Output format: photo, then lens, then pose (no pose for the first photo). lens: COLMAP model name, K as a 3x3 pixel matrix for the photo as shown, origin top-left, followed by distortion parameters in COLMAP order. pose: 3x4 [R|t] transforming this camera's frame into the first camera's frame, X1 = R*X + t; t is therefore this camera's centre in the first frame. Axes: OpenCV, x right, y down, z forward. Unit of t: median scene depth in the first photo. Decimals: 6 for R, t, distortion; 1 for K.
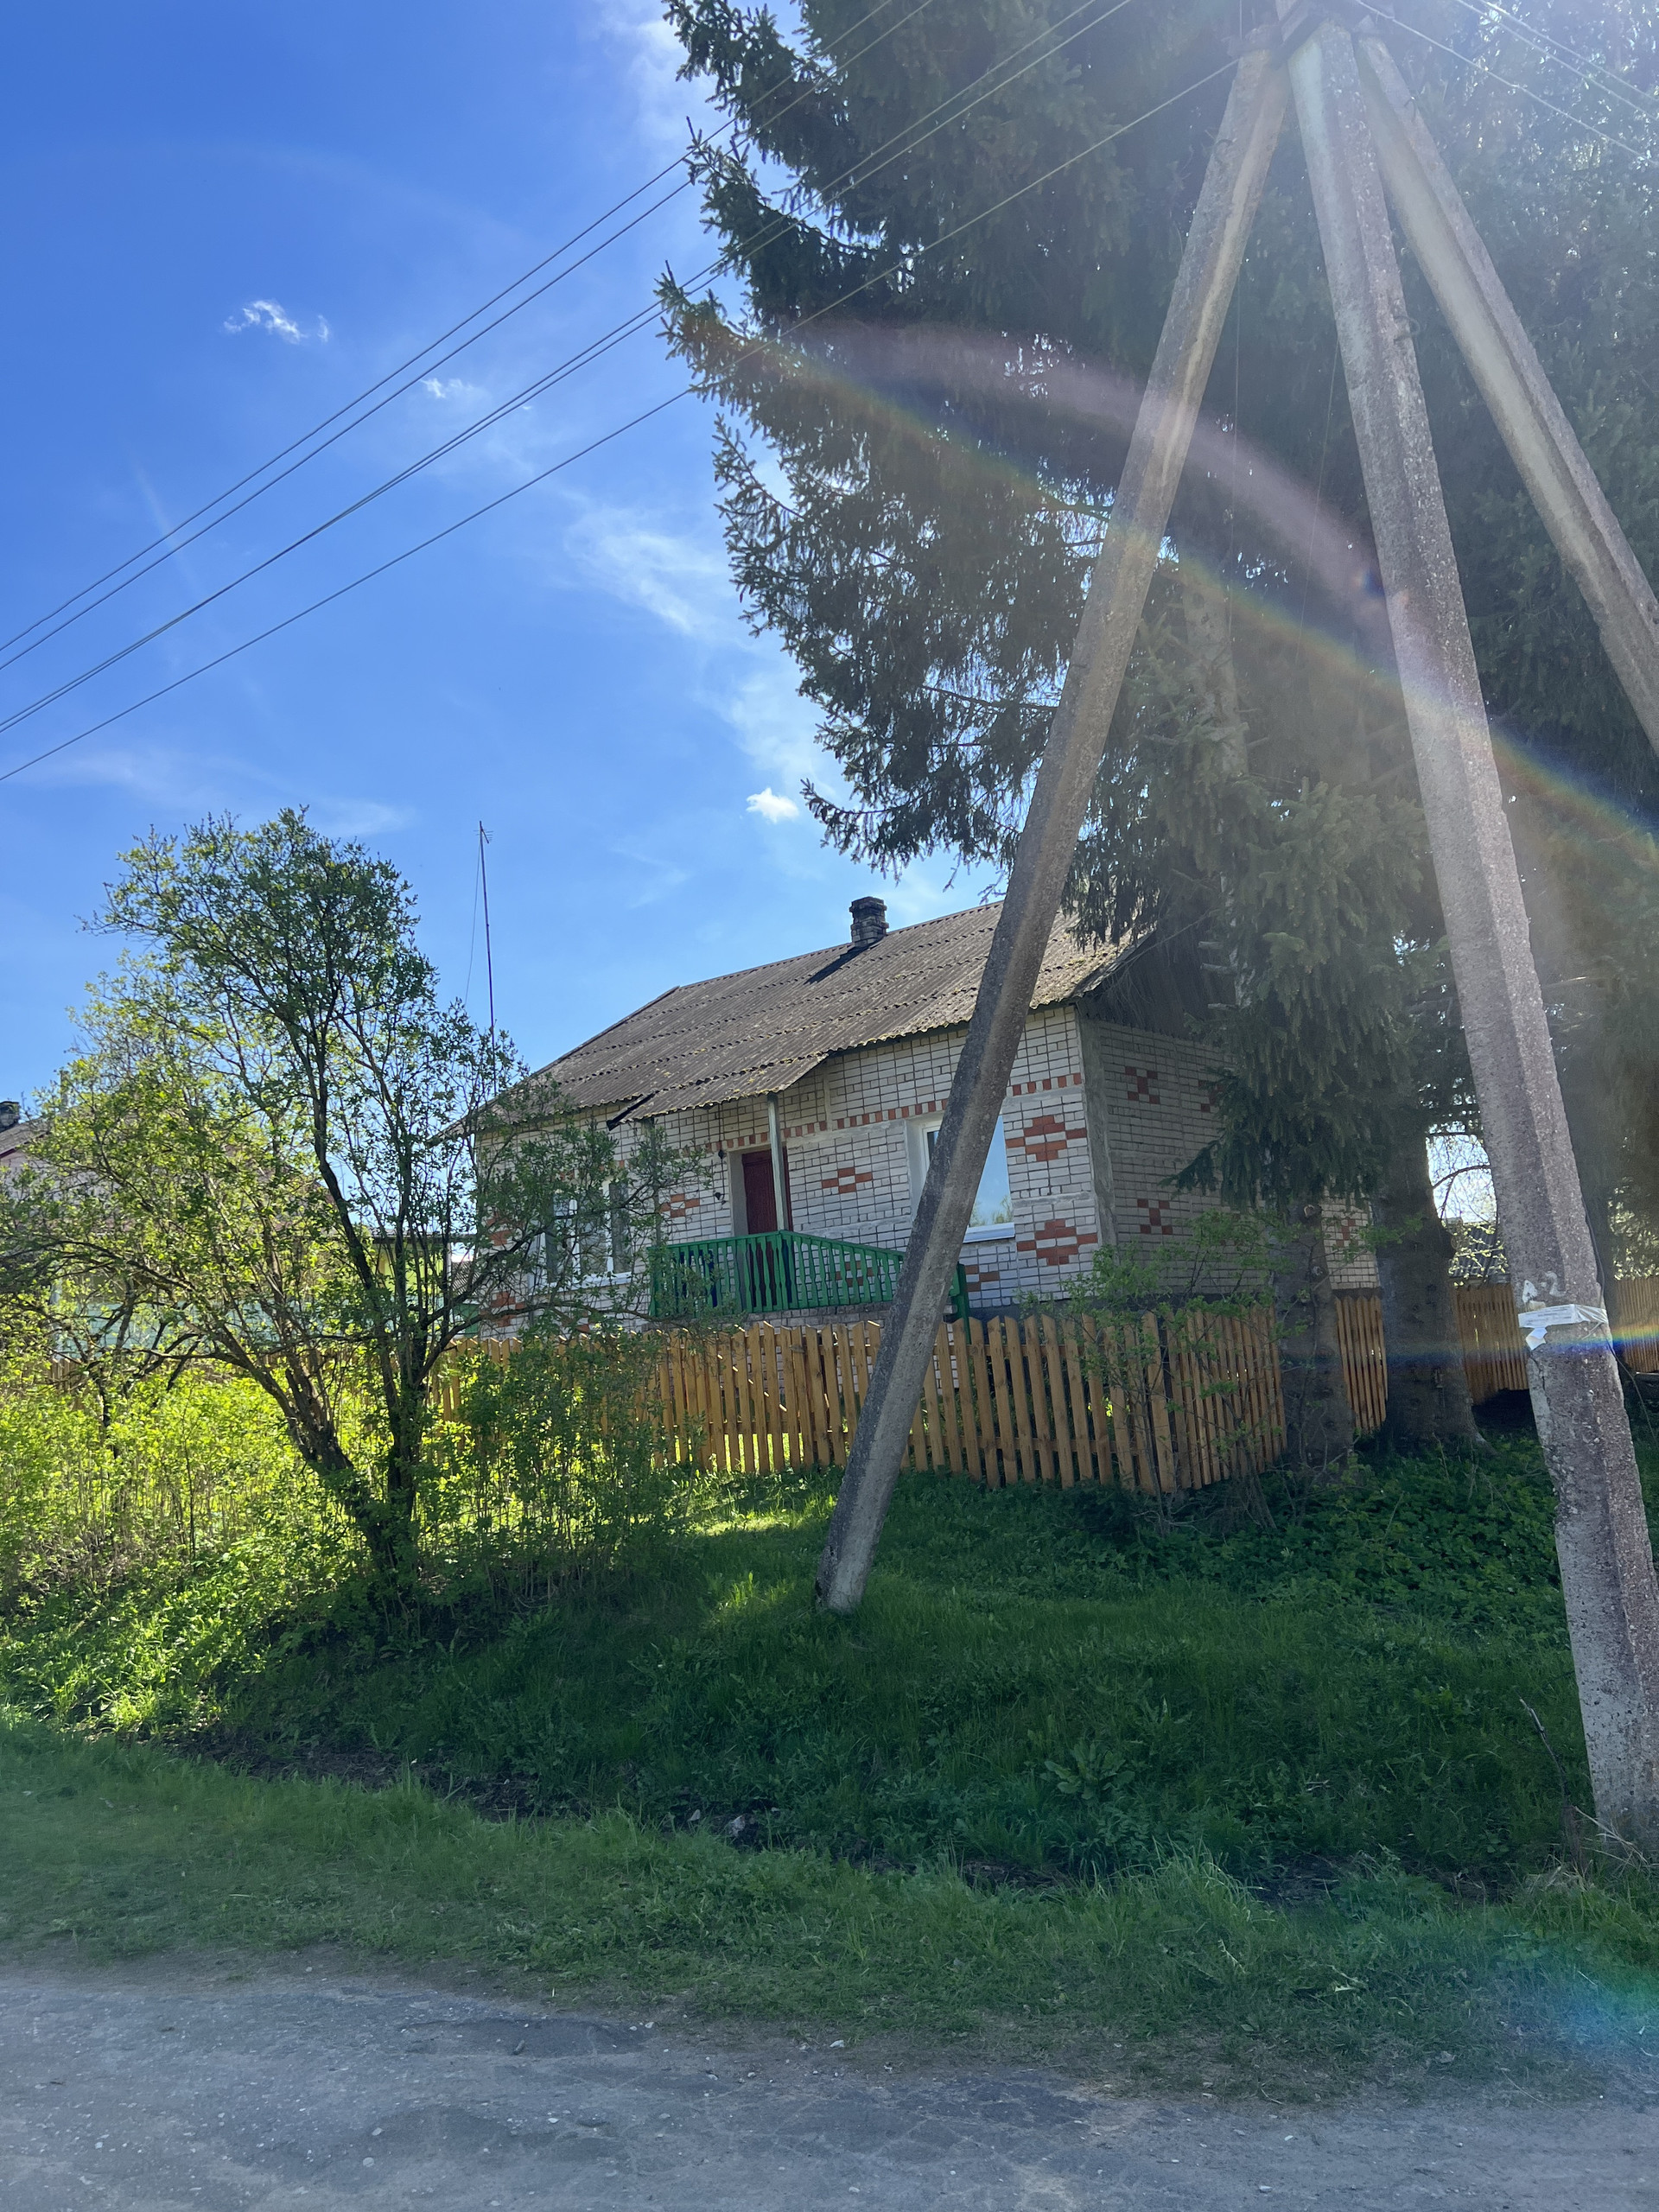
lens RADIAL K [[1646.6, 0, 820.9], [0, 1646.6, 1102.0], [0, 0, 1]] dist [0.069187, -0.029978]
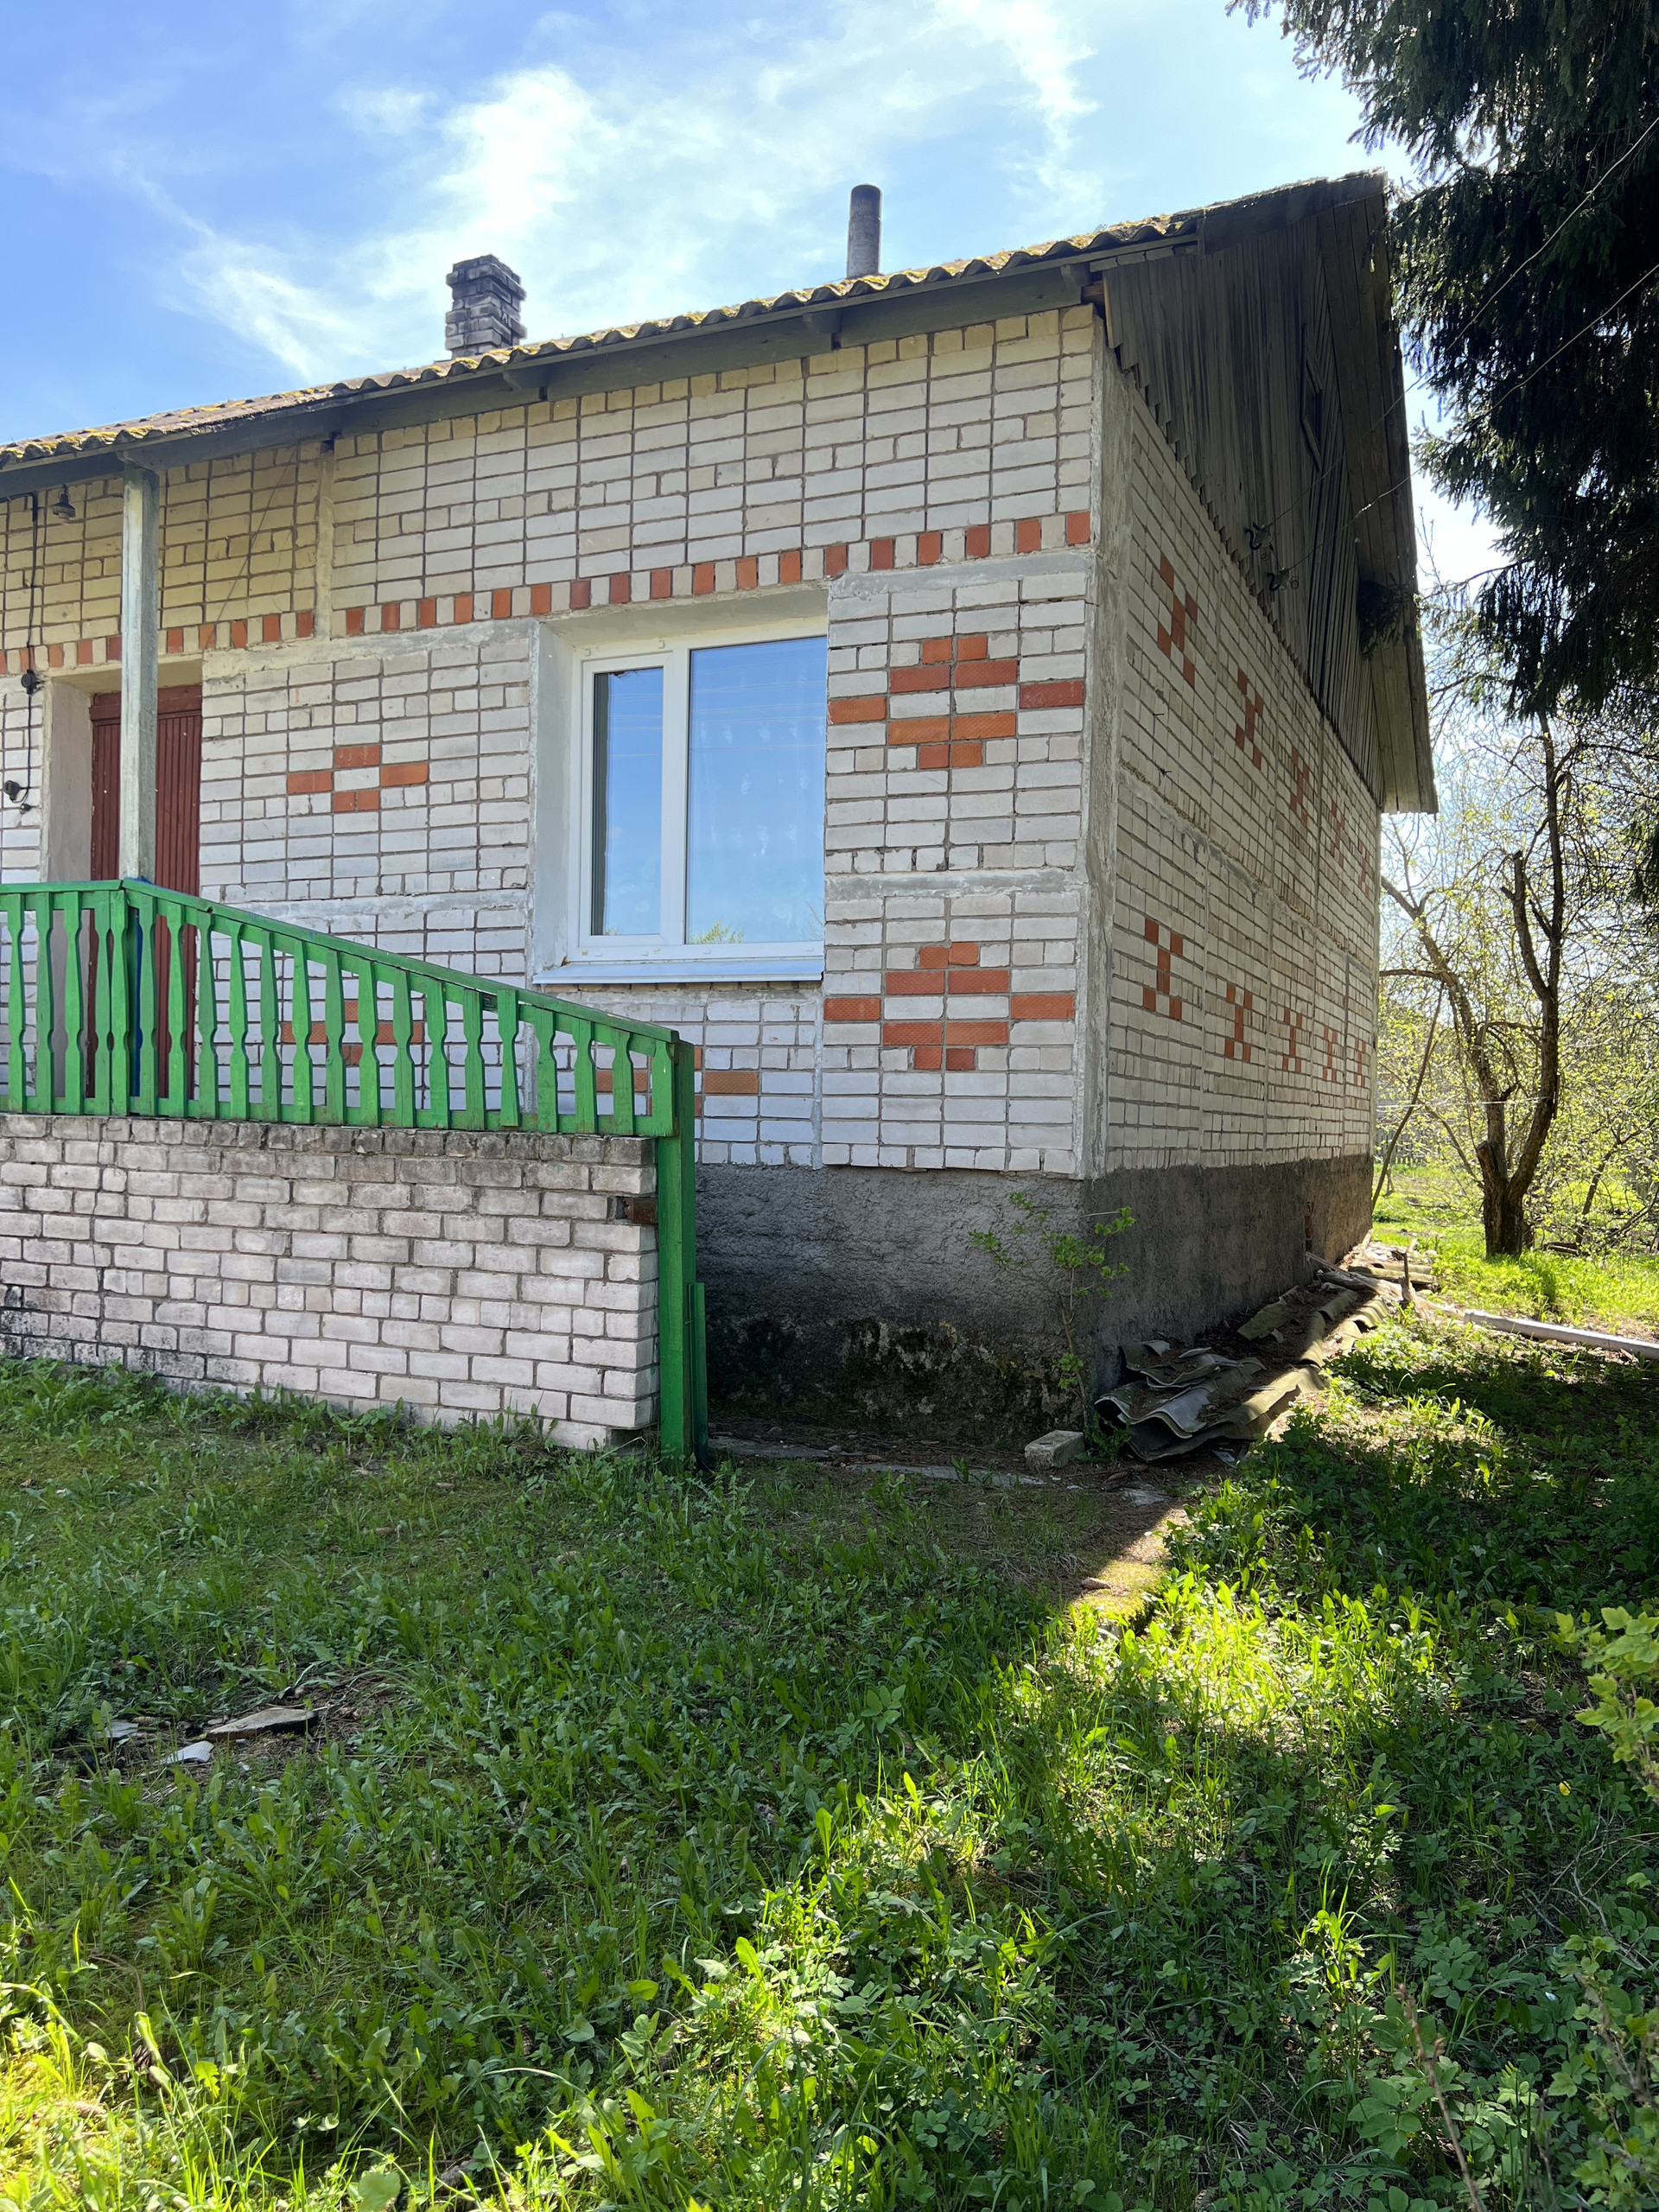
lens RADIAL K [[1646.6, 0, 824.7], [0, 1646.6, 1104.4], [0, 0, 1]] dist [0.069187, -0.029978]
pose [[0.961771, 0.098732, 0.255440, 0.030002], [-0.132842, 0.983859, 0.119892, 0.063796], [-0.239480, -0.149241, 0.959363, 0.639111]]
